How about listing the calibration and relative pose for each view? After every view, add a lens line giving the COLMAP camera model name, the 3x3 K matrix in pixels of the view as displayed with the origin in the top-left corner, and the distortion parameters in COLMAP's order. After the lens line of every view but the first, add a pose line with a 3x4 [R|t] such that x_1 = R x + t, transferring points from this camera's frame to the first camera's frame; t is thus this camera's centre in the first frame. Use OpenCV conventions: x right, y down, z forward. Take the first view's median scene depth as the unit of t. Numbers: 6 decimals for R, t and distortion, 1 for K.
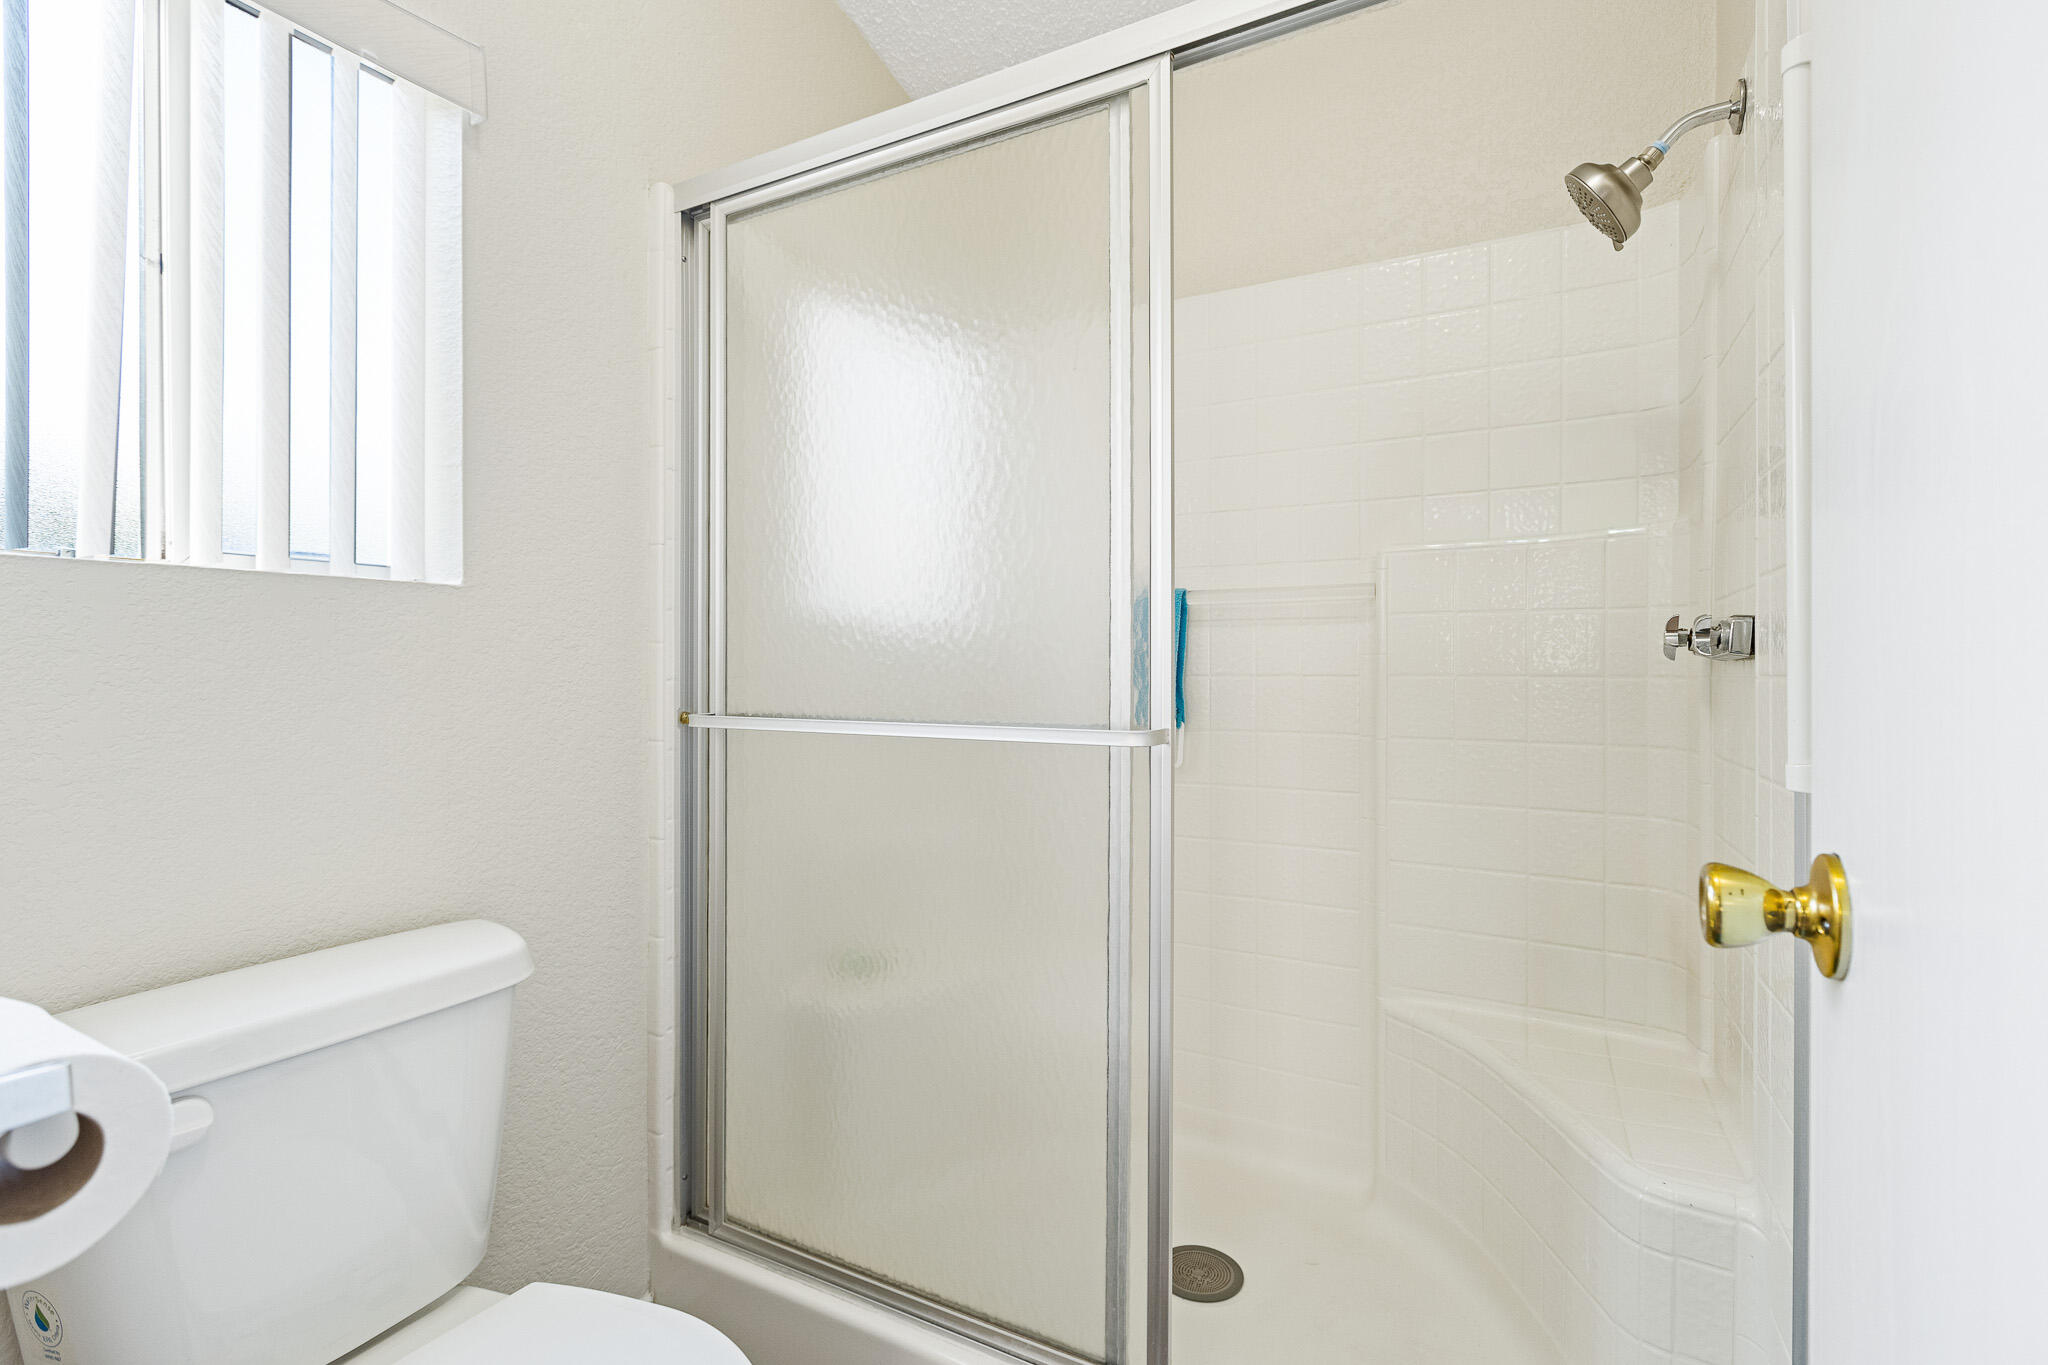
lens RADIAL K [[949.5, 0, 986.4], [0, 949.5, 647.0], [0, 0, 1]] dist [0.001409, 0.000025]
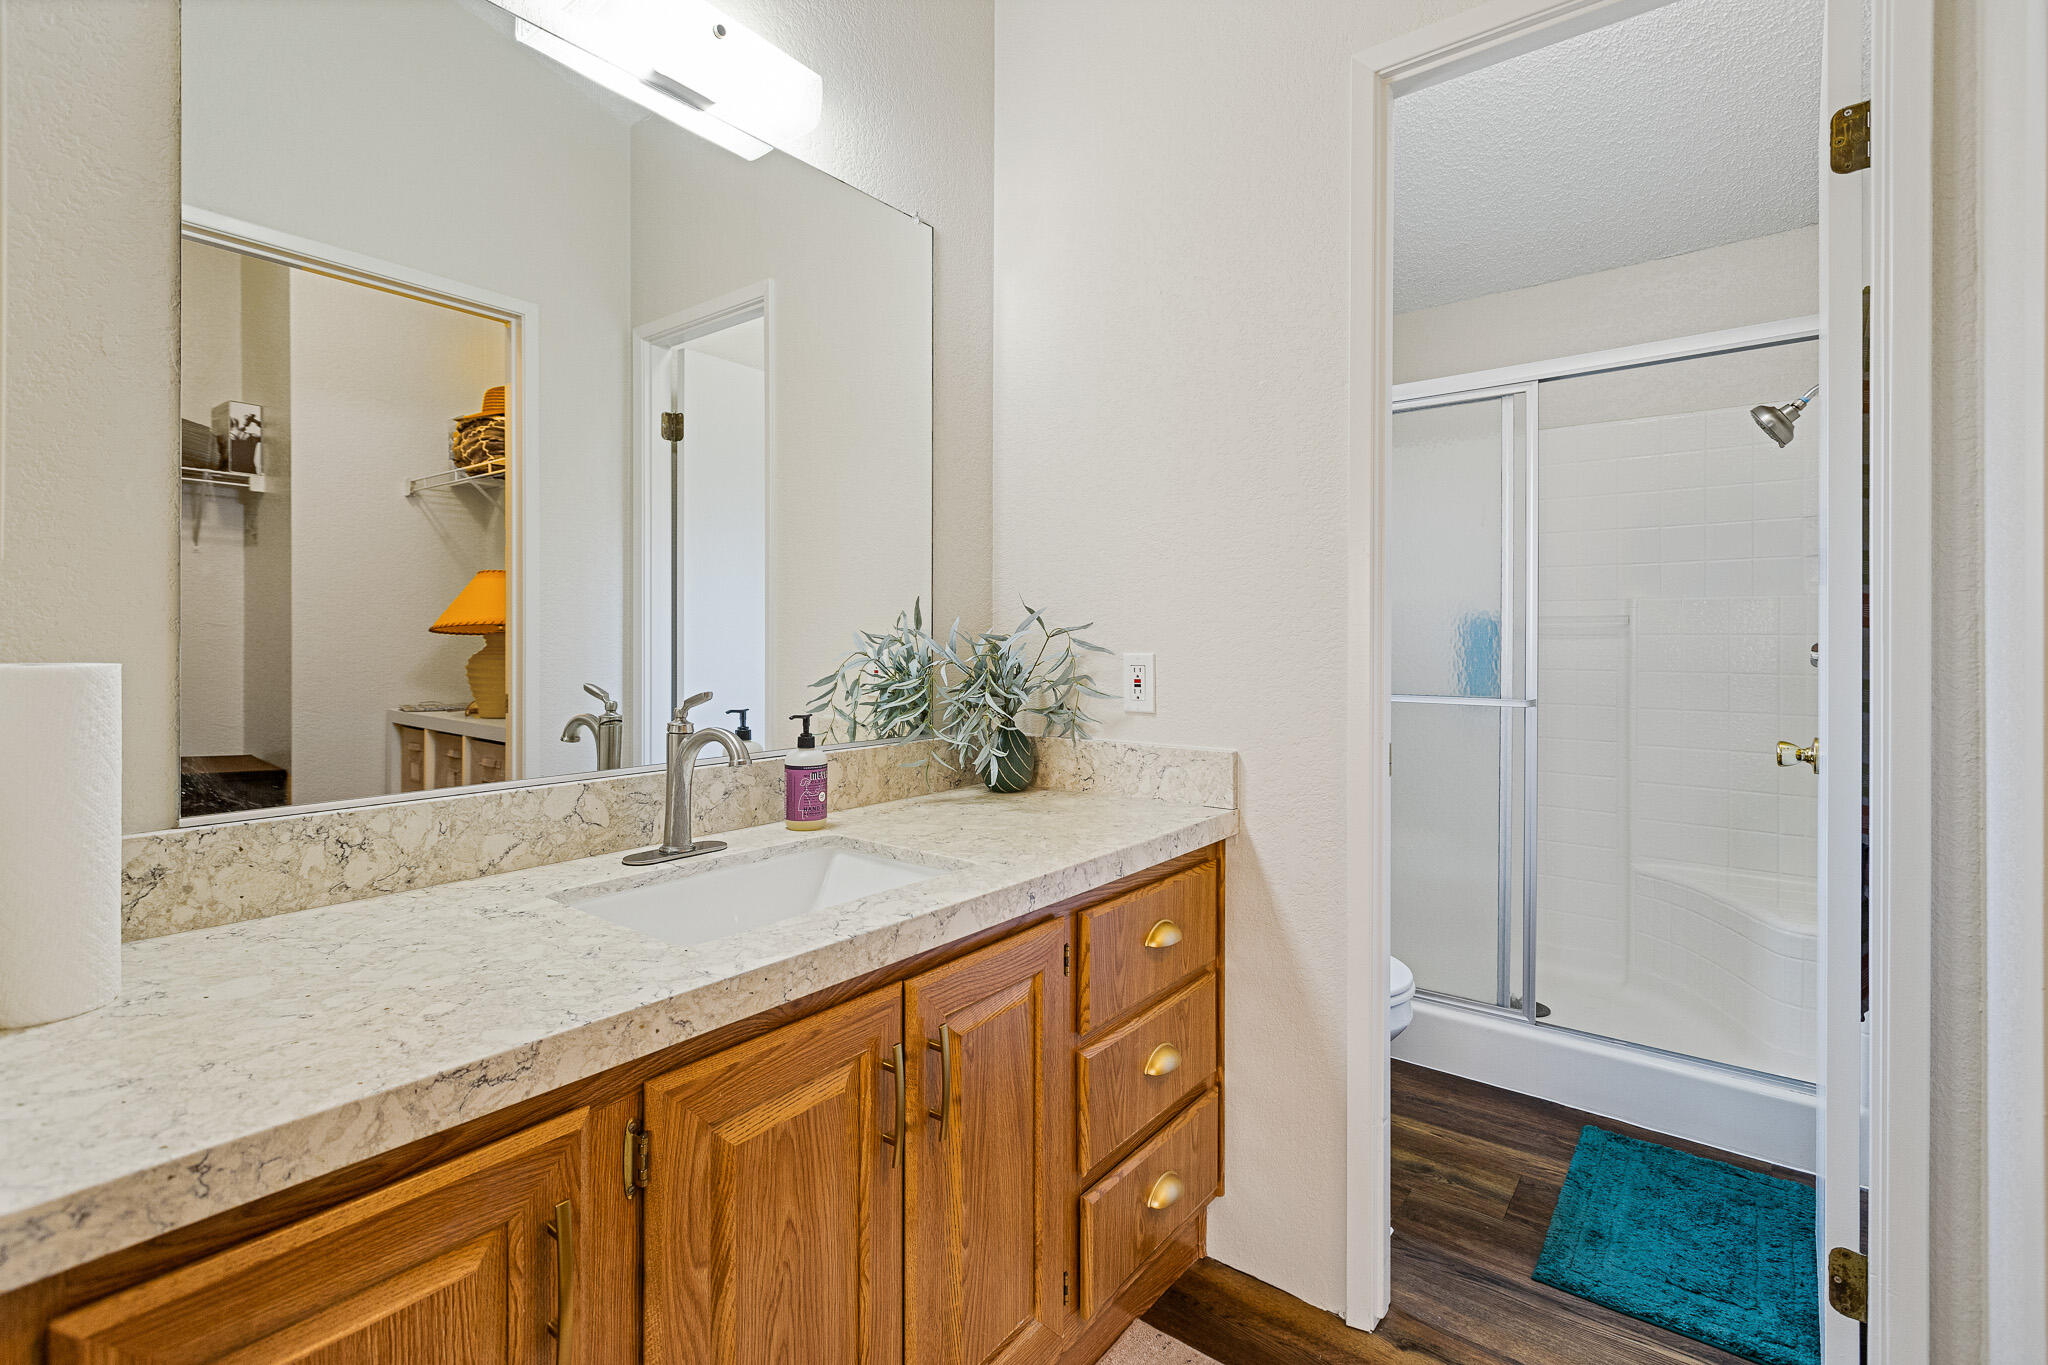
lens RADIAL K [[922.6, 0, 1018.0], [0, 922.6, 645.4], [0, 0, 1]] dist [0.000181, -0.000512]
pose [[0.988541, -0.007229, -0.150779, -0.574168], [0.010282, 0.999757, 0.019482, -0.082654], [0.150602, -0.020810, 0.988375, -1.073077]]
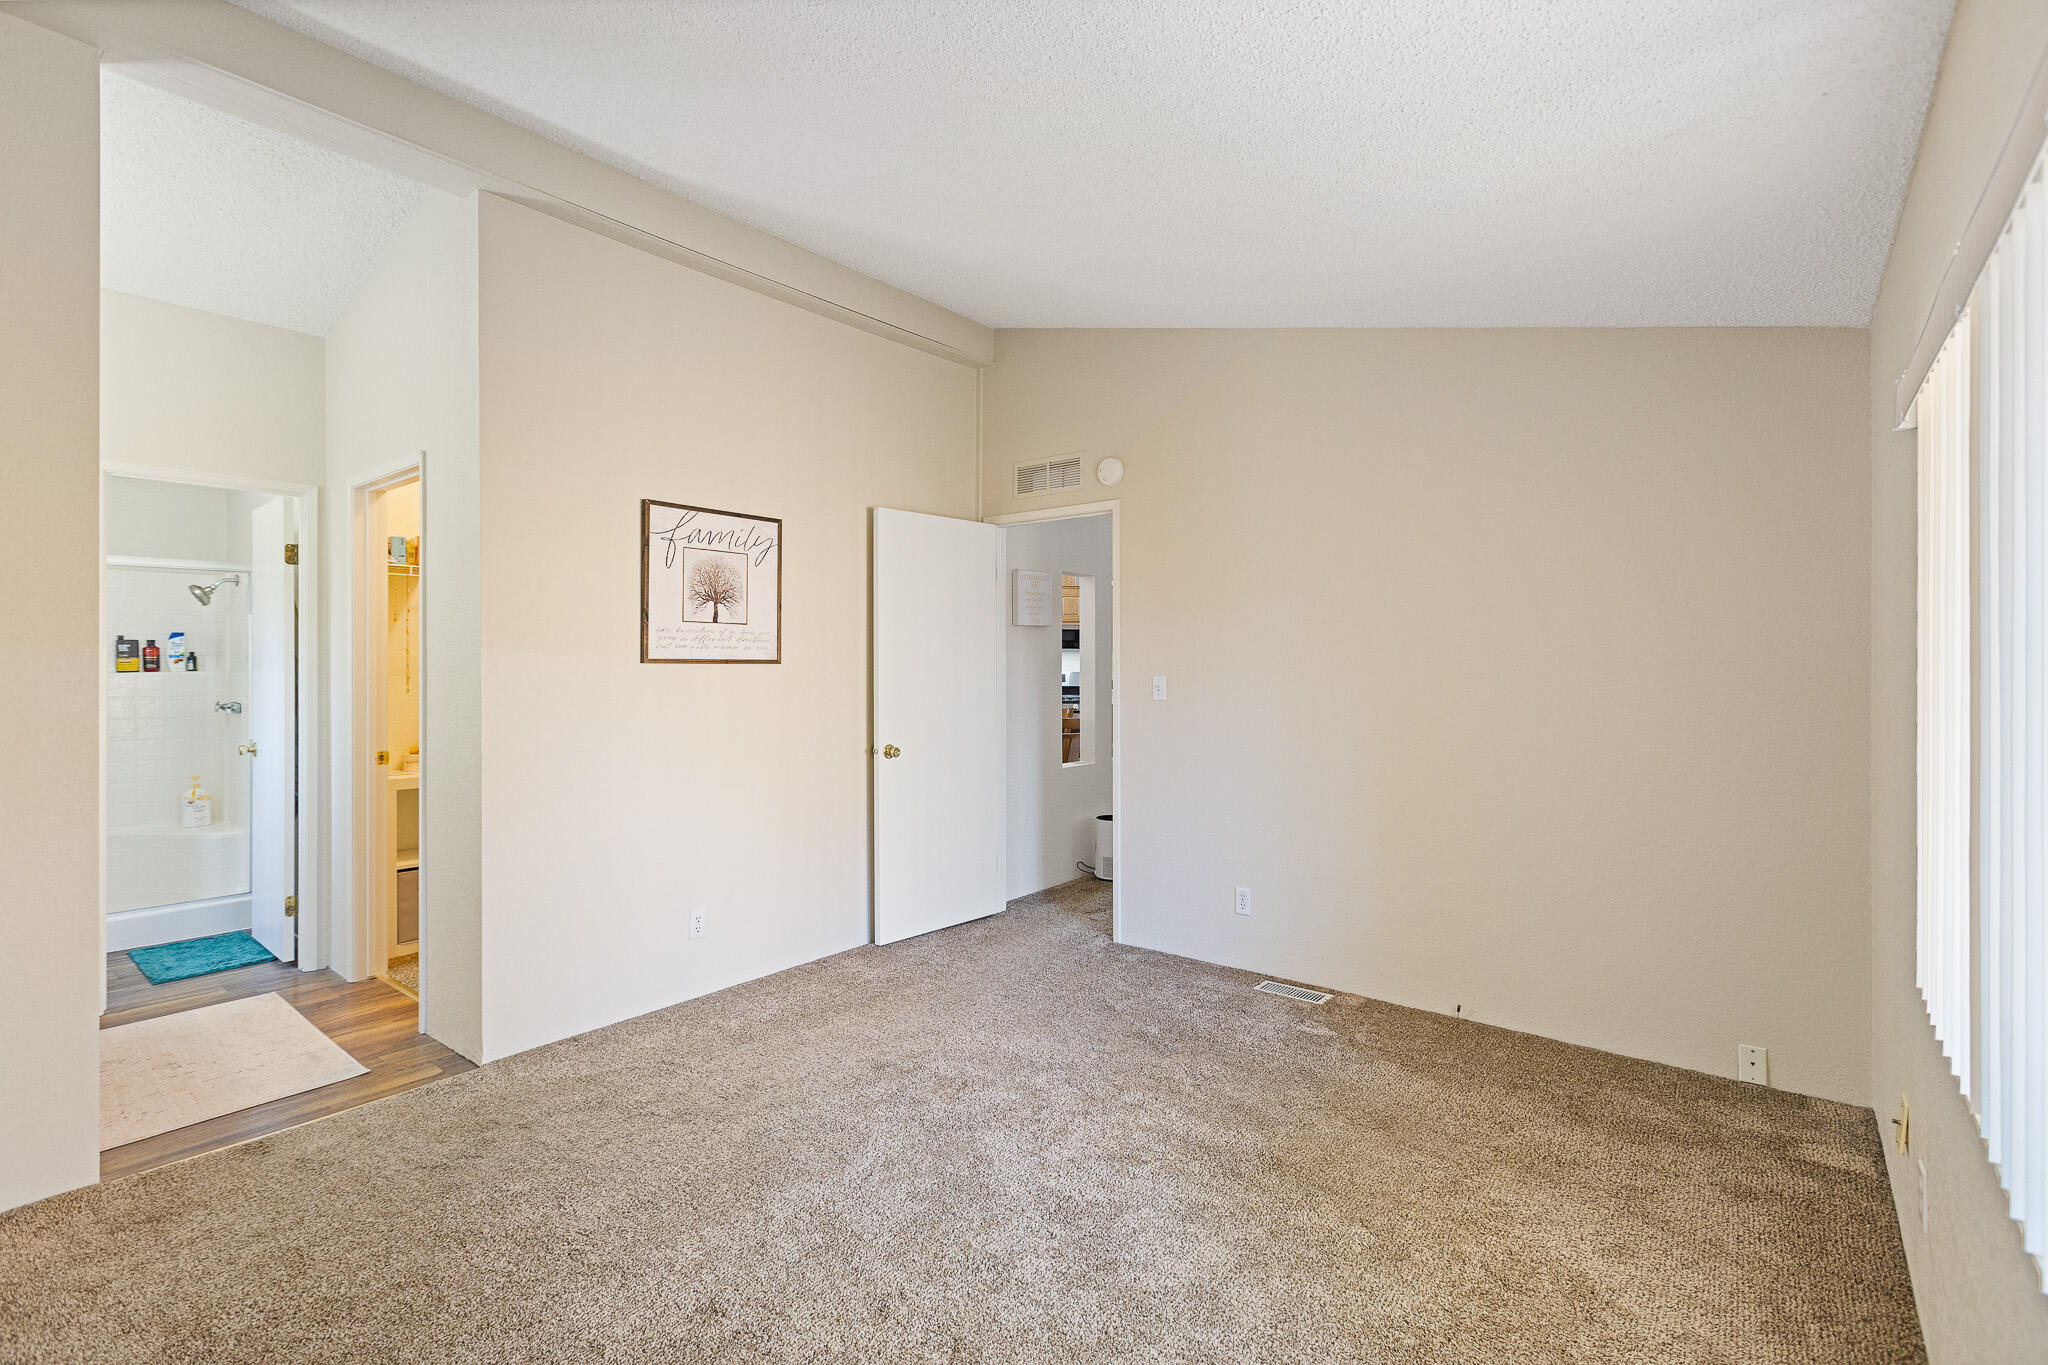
lens RADIAL K [[927.3, 0, 1025.5], [0, 927.3, 657.4], [0, 0, 1]] dist [-0.000877, -0.000056]
pose [[0.159517, -0.003187, 0.987190, -2.571842], [-0.003364, 0.999987, 0.003772, -0.245658], [-0.987189, -0.003922, 0.159504, -2.958392]]
